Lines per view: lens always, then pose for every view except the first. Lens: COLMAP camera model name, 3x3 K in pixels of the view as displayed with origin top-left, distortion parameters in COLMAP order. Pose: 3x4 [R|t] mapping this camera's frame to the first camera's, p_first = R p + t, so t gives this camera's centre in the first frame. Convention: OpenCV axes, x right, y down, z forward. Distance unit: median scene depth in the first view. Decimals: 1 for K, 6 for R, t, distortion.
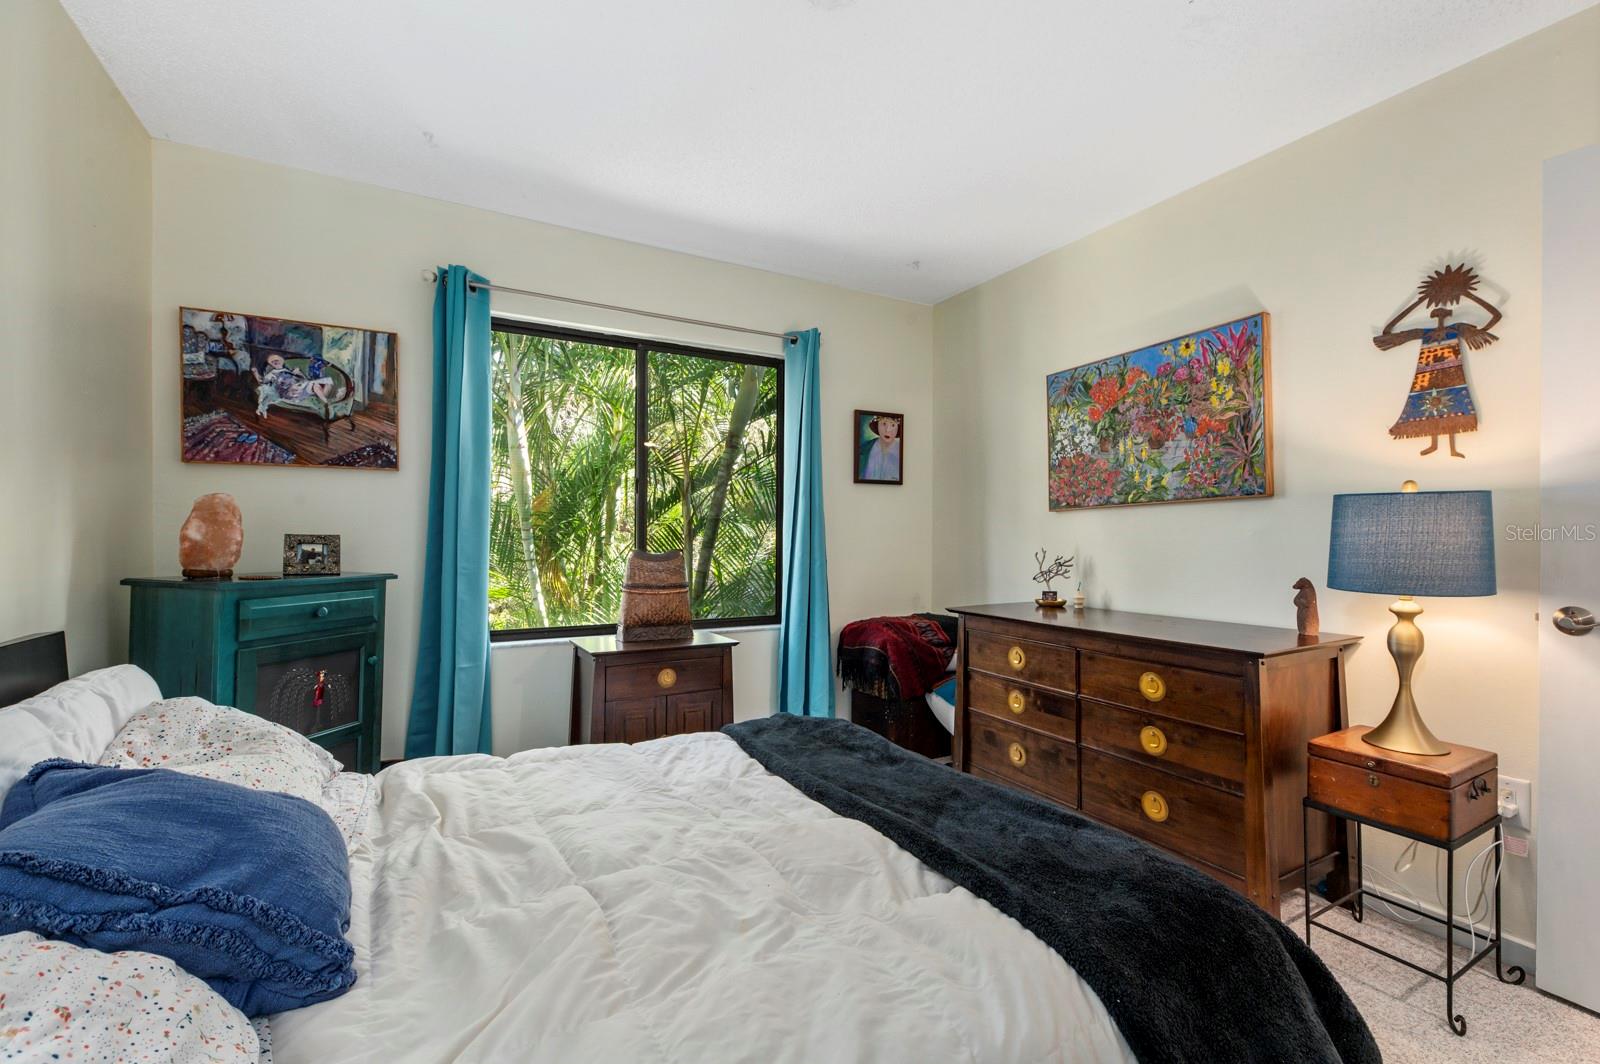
lens RADIAL K [[680.8, 0, 835.0], [0, 680.8, 540.0], [0, 0, 1]] dist [0.003768, 0.000173]
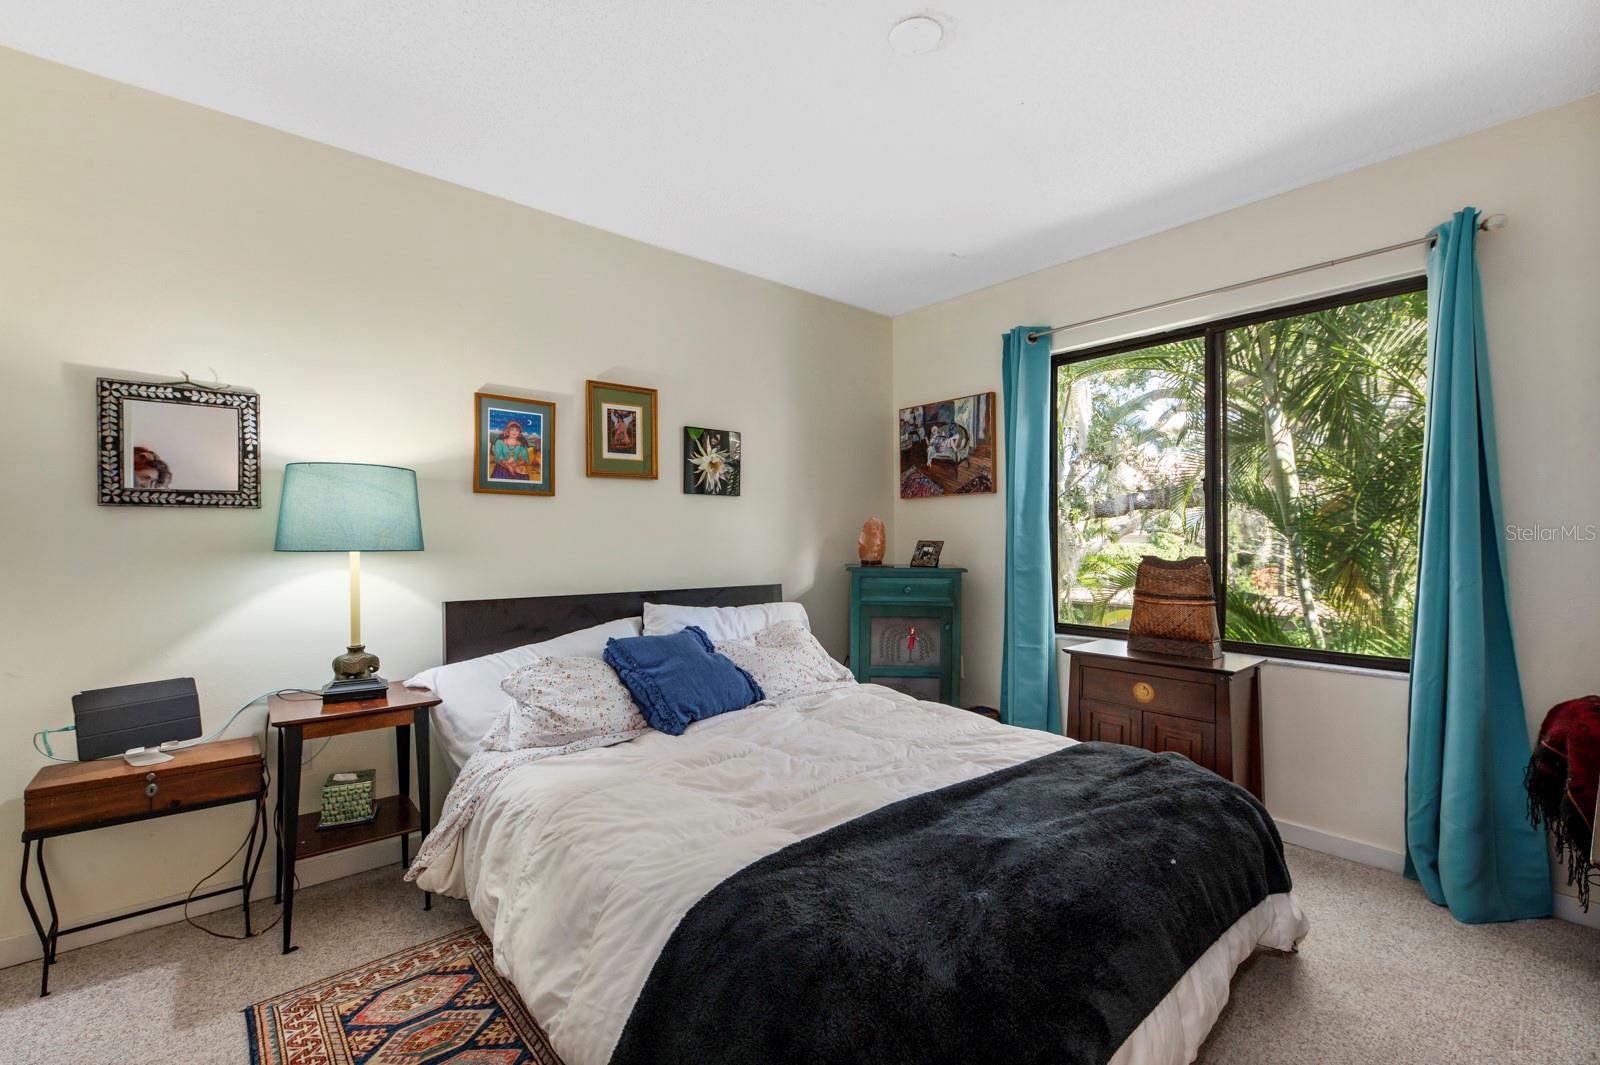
lens RADIAL K [[716.5, 0, 799.3], [0, 716.5, 540.2], [0, 0, 1]] dist [0.017335, -0.006987]
pose [[0.173656, -0.003564, -0.984800, 0.711242], [-0.007582, 0.999959, -0.004956, 0.001013], [0.984777, 0.008328, 0.173622, 0.392720]]
